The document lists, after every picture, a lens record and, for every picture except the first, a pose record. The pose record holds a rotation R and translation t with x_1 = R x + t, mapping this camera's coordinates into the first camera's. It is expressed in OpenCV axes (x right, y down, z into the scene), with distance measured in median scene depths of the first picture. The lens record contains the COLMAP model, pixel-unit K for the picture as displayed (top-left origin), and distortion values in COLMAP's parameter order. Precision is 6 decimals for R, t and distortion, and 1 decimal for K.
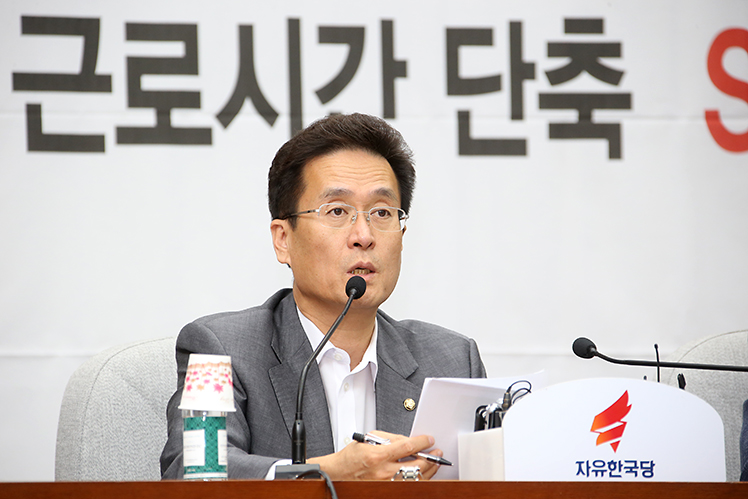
lens RADIAL K [[5164.8, 0, 374.0], [0, 5164.8, 249.5], [0, 0, 1]] dist [2.367710, -9.247437]
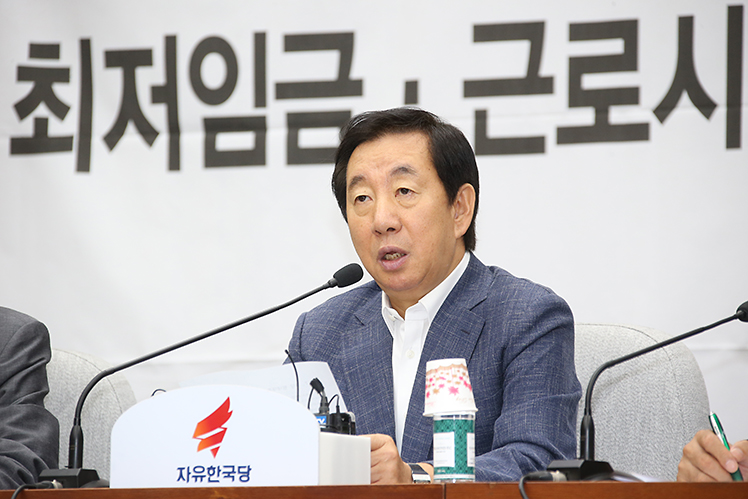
lens RADIAL K [[5466.9, 0, 374.0], [0, 5466.9, 249.5], [0, 0, 1]] dist [2.920331, -14.507091]
pose [[0.805610, -0.027494, -0.591808, 0.589764], [0.033284, 0.999445, -0.001124, 0.000233], [0.591510, -0.018792, 0.806078, 0.122595]]
